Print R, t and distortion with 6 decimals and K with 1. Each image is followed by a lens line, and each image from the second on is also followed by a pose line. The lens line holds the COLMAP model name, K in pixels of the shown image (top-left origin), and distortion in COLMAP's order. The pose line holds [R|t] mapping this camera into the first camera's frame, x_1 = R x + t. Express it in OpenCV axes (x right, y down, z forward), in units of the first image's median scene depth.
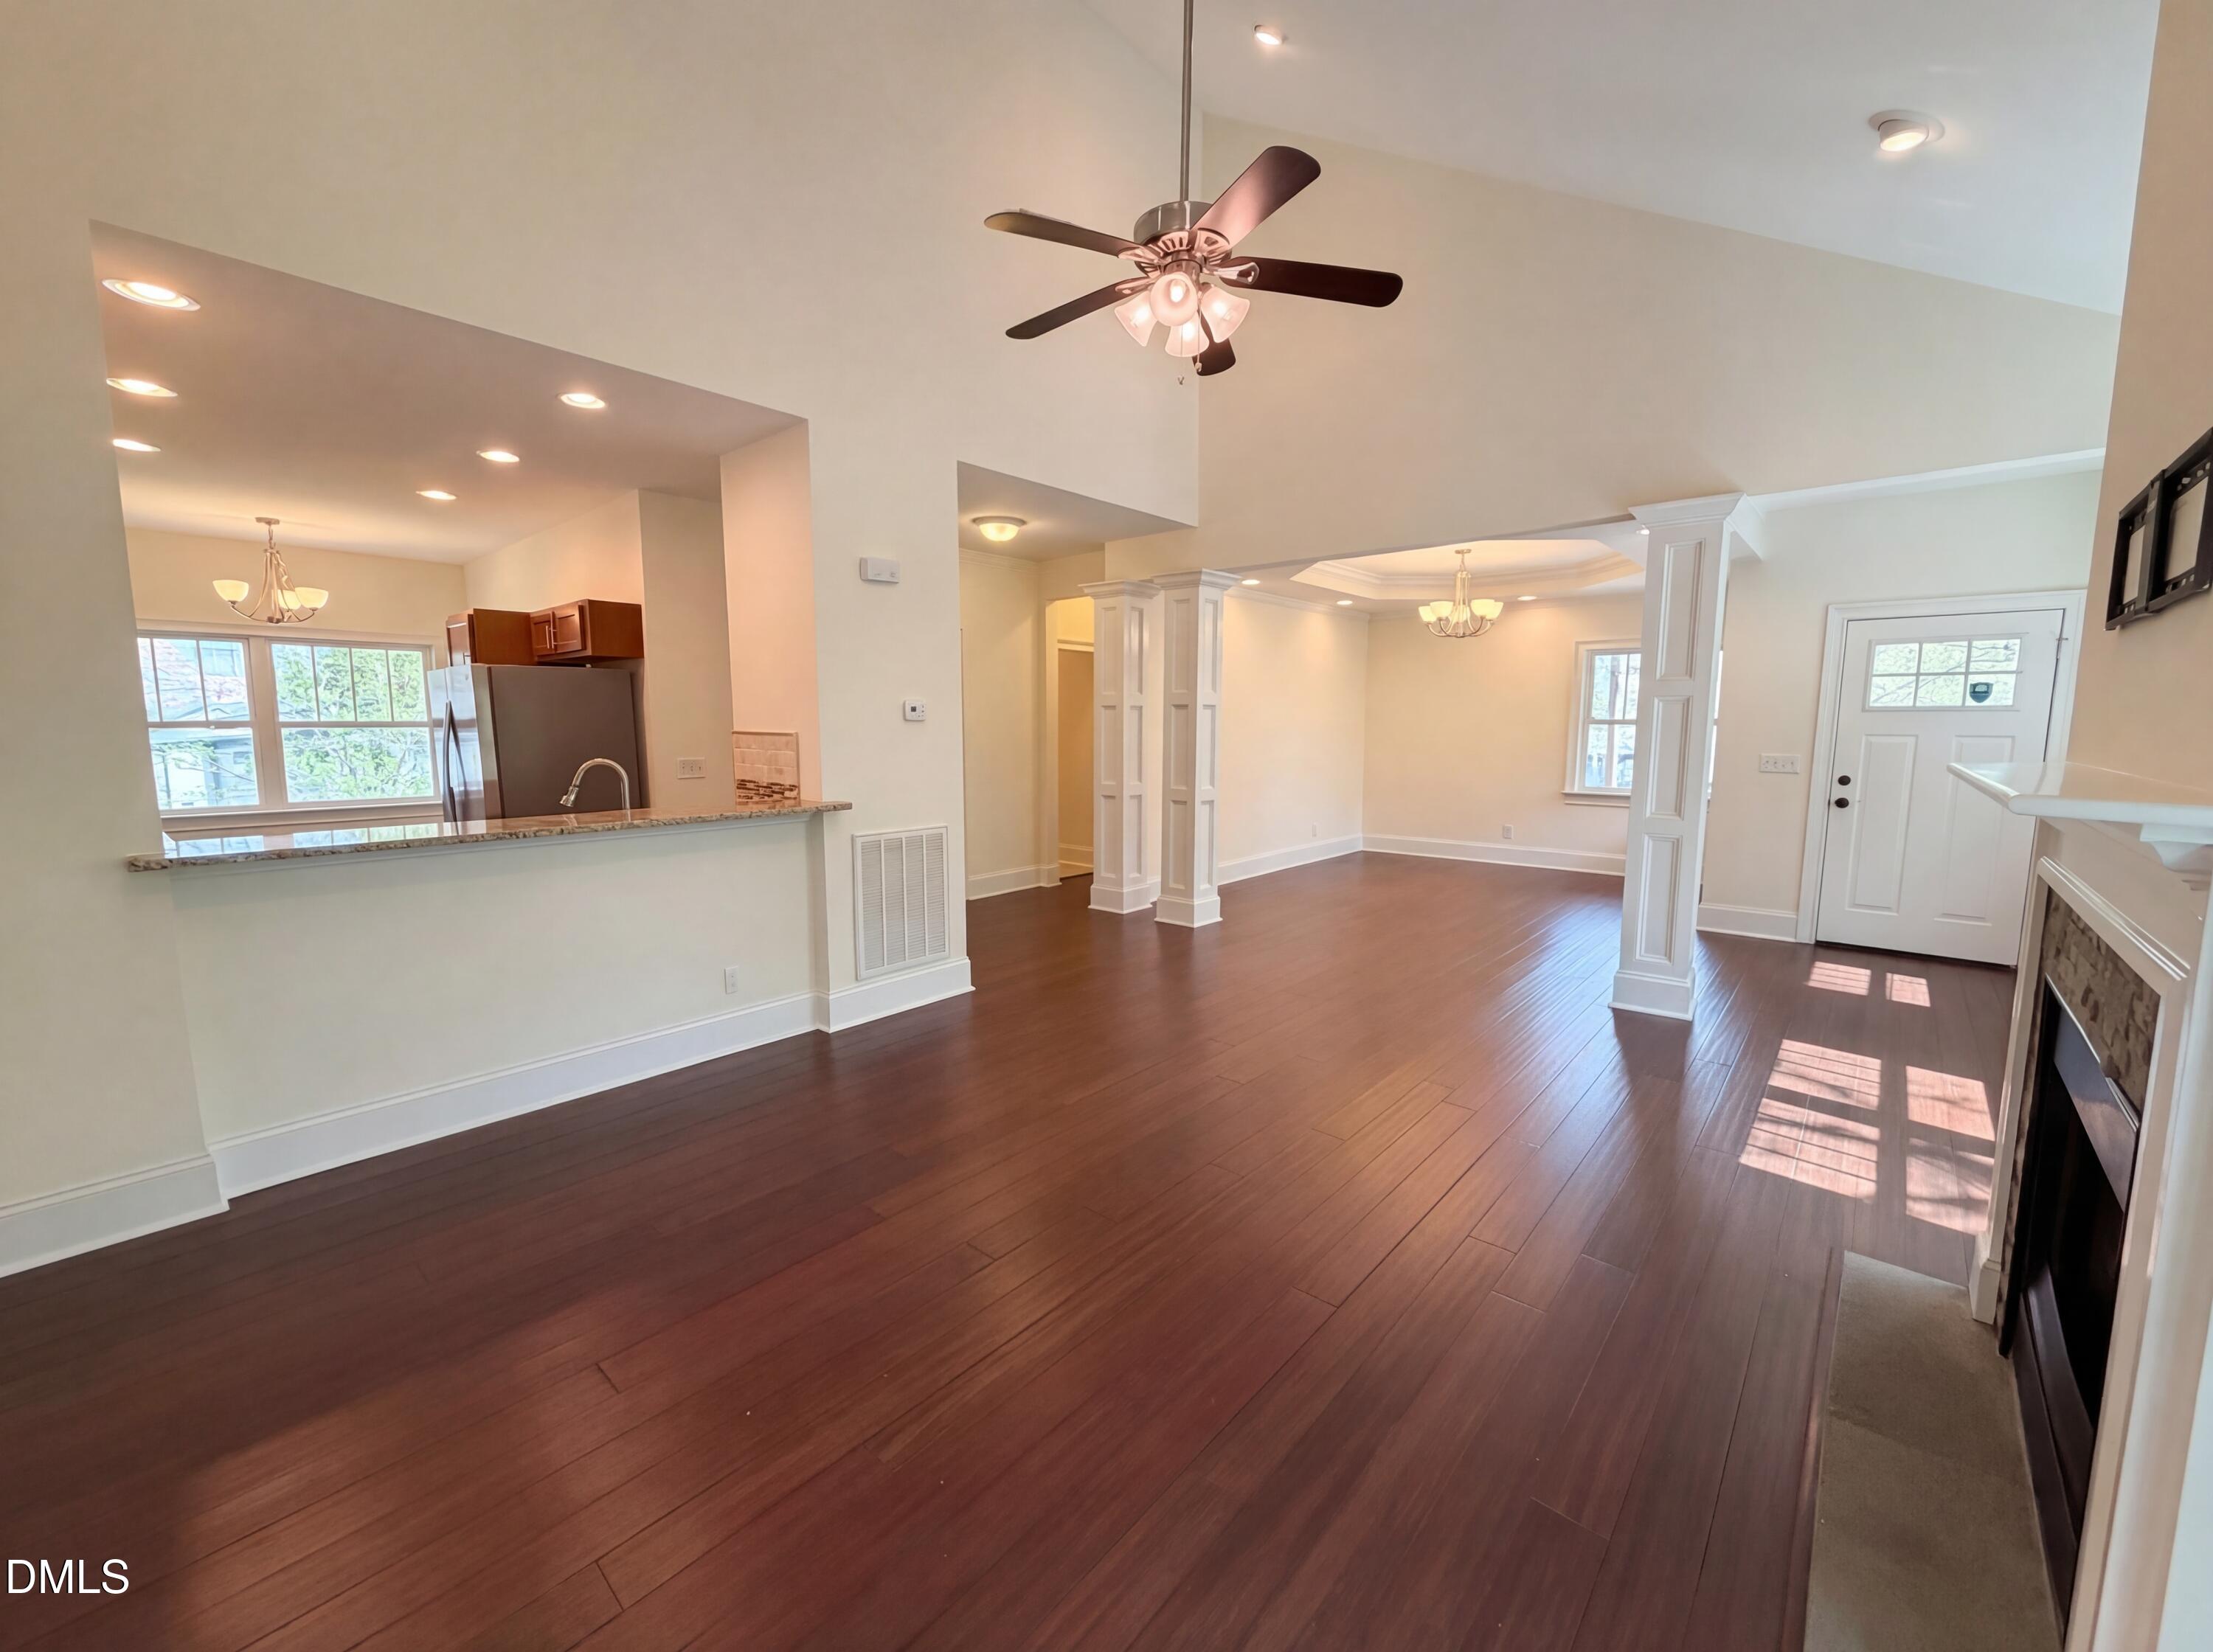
lens RADIAL K [[885.0, 0, 1101.8], [0, 885.0, 826.5], [0, 0, 1]] dist [0.003536, 0.000359]
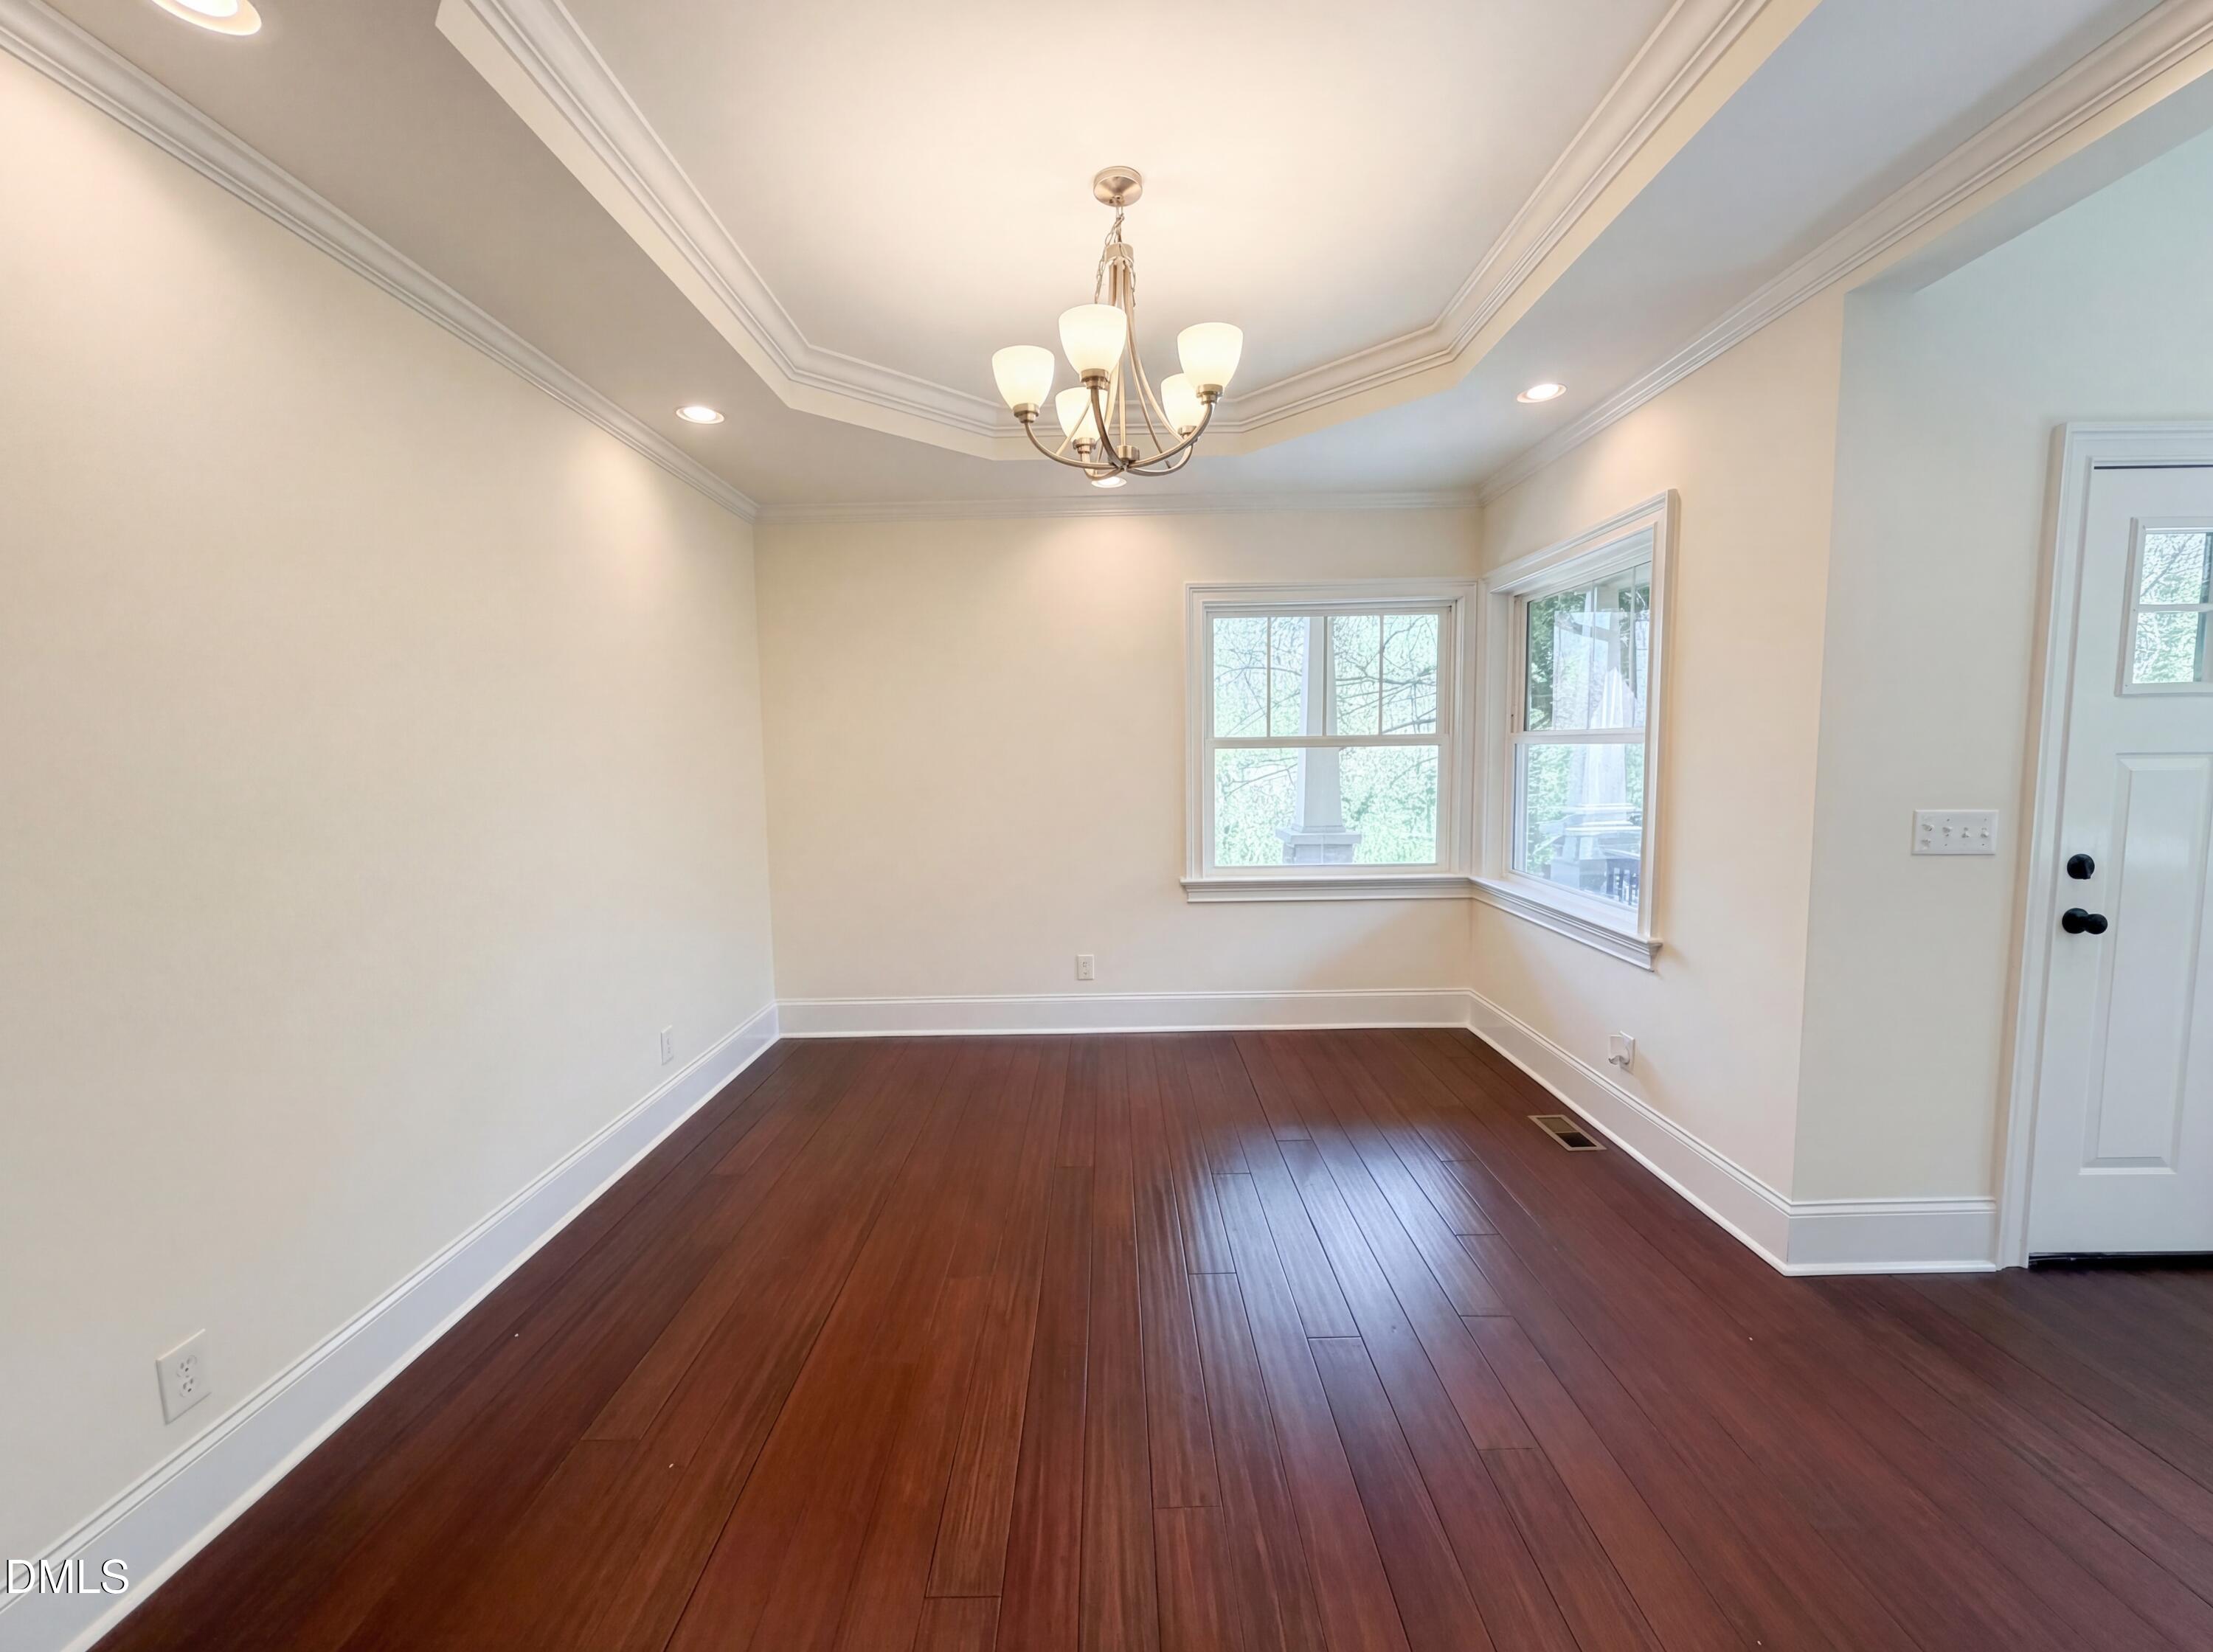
lens RADIAL K [[885.0, 0, 1097.6], [0, 885.0, 823.2], [0, 0, 1]] dist [0.003536, 0.000359]
pose [[0.758524, -0.066690, 0.648224, 0.226007], [0.095546, 0.995381, -0.009399, -0.106434], [-0.644603, 0.069065, 0.761392, 0.939897]]
